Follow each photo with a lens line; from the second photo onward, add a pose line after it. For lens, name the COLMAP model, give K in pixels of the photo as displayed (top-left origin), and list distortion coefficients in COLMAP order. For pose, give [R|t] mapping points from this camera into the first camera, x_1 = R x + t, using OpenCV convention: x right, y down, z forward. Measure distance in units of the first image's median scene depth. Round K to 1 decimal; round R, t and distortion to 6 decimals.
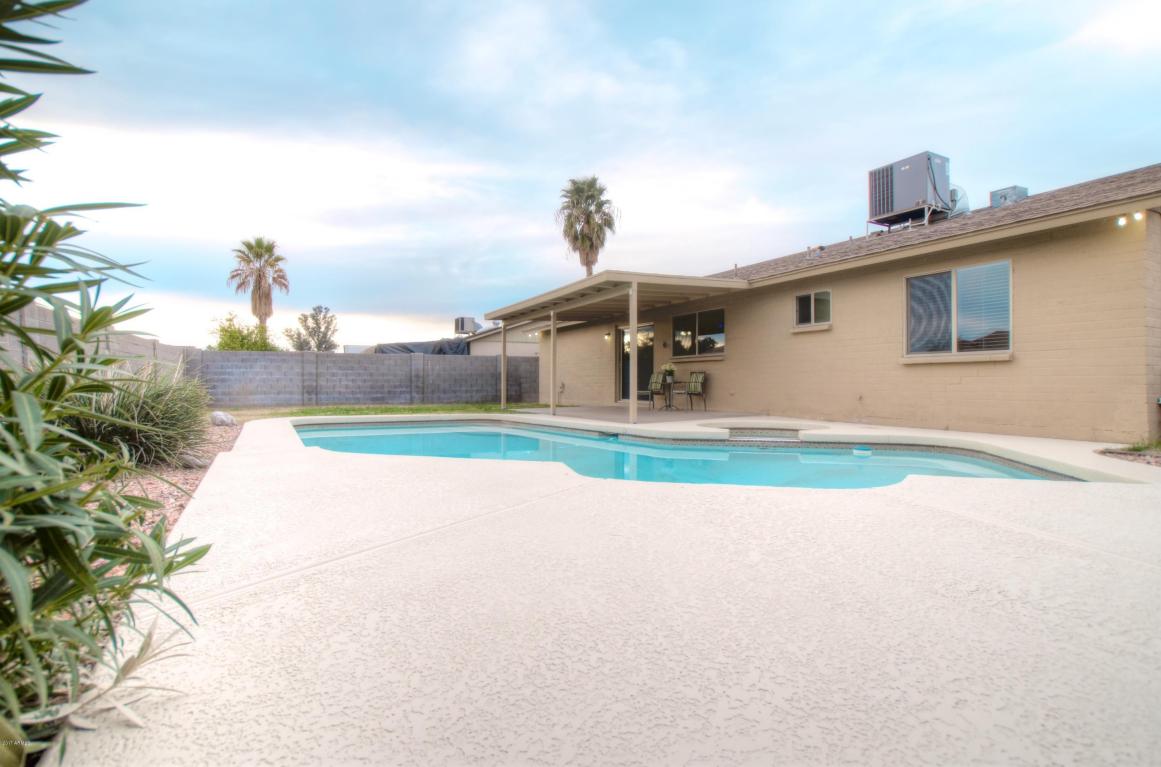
lens RADIAL K [[563.7, 0, 574.0], [0, 563.7, 383.7], [0, 0, 1]] dist [-0.075847, 0.038438]
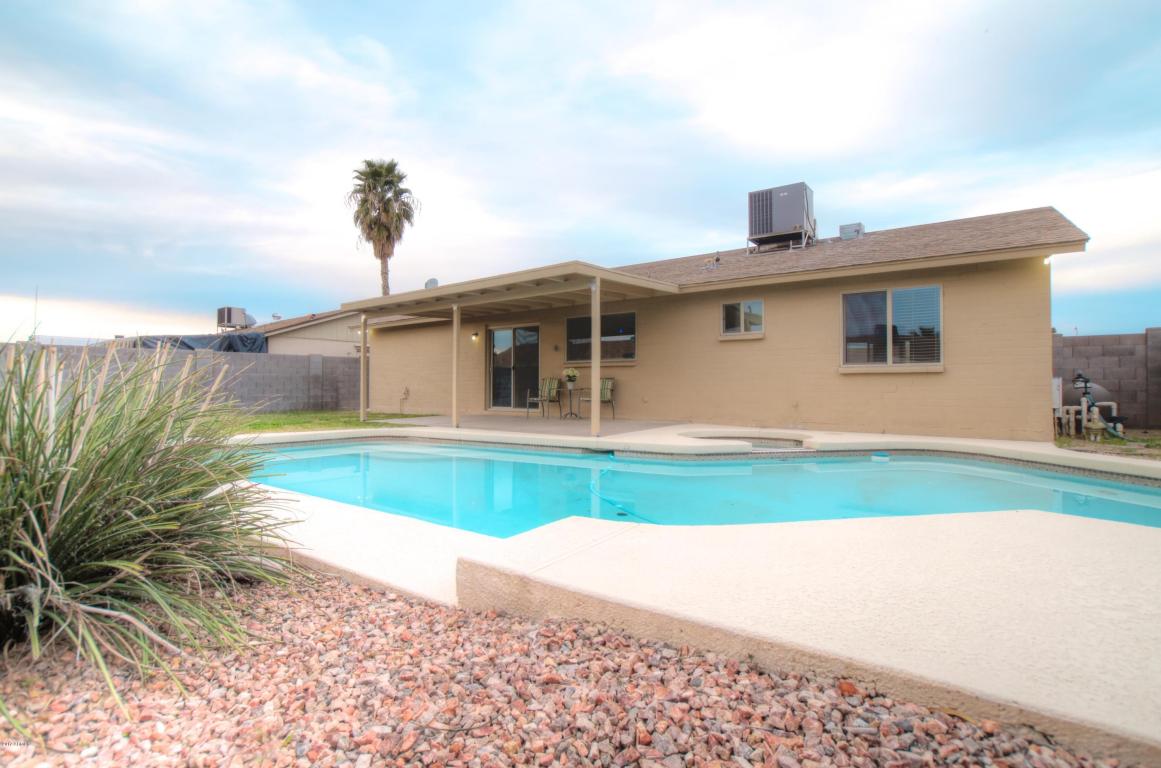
lens RADIAL K [[563.7, 0, 574.0], [0, 563.7, 384.2], [0, 0, 1]] dist [-0.075847, 0.038438]
pose [[0.905281, 0.004340, 0.424791, -0.180726], [-0.002042, 0.999981, -0.005864, -0.003771], [-0.424808, 0.004441, 0.905273, 0.127496]]
